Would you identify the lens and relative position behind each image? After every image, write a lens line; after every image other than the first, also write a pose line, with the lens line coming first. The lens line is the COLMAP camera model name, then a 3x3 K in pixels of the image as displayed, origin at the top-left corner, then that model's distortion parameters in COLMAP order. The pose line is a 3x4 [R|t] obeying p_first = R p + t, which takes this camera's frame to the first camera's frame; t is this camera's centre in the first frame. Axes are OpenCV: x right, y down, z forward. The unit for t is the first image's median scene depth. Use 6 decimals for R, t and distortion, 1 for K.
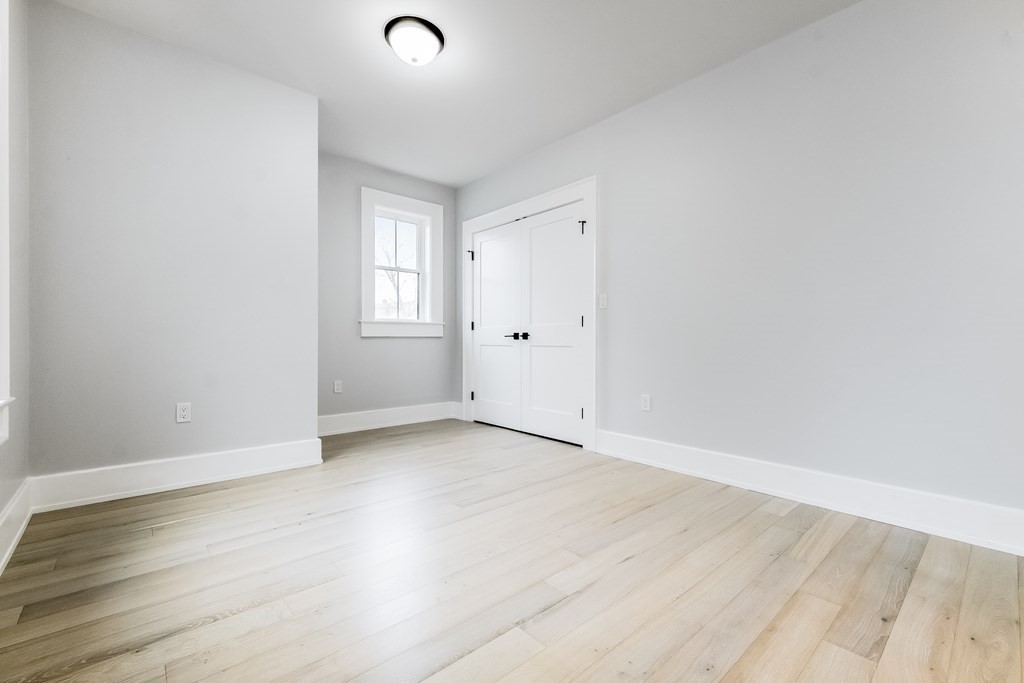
lens RADIAL K [[433.9, 0, 519.6], [0, 433.9, 334.6], [0, 0, 1]] dist [0.021549, 0.000089]
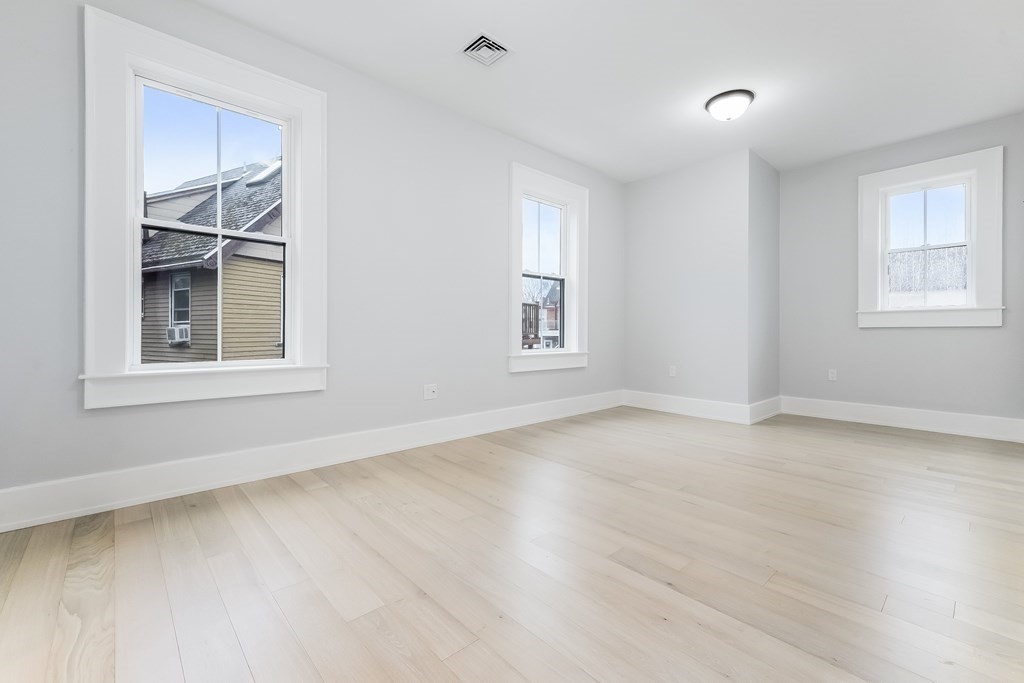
lens RADIAL K [[433.9, 0, 519.6], [0, 433.9, 334.6], [0, 0, 1]] dist [0.021549, 0.000089]
pose [[0.017712, 0.002344, -0.999840, 0.748763], [0.012916, 0.999913, 0.002573, 0.008875], [0.999760, -0.012960, 0.017680, 0.244897]]
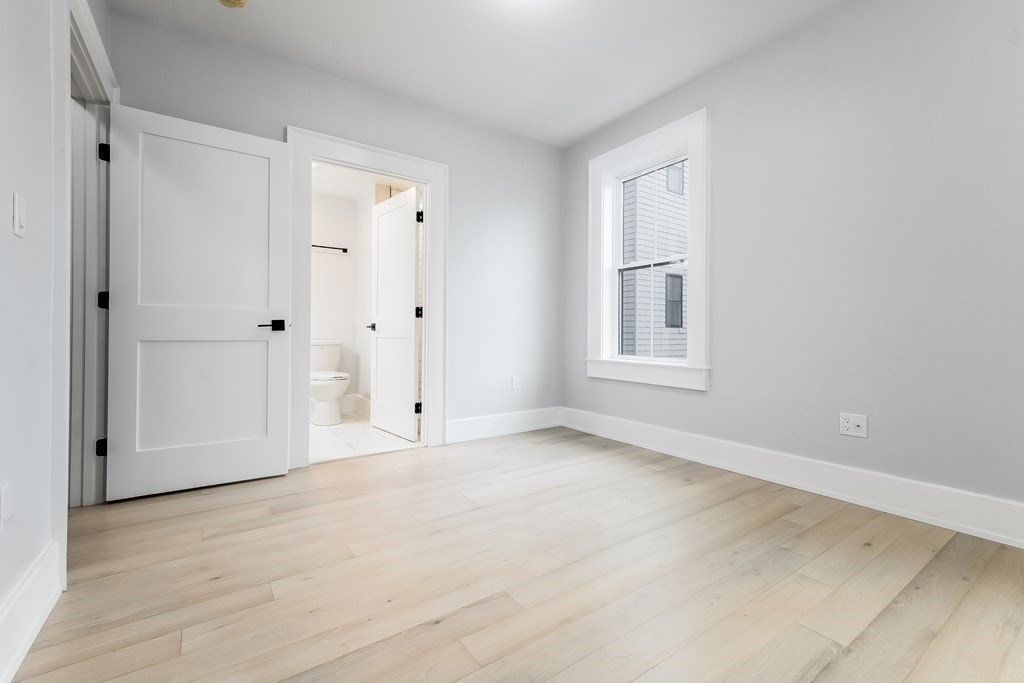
lens RADIAL K [[433.9, 0, 519.6], [0, 433.9, 334.6], [0, 0, 1]] dist [0.021549, 0.000089]
pose [[-0.994139, -0.007897, 0.107824, 0.218514], [-0.009776, 0.999809, -0.016906, 0.016897], [-0.107670, -0.017861, -0.994026, 0.761011]]
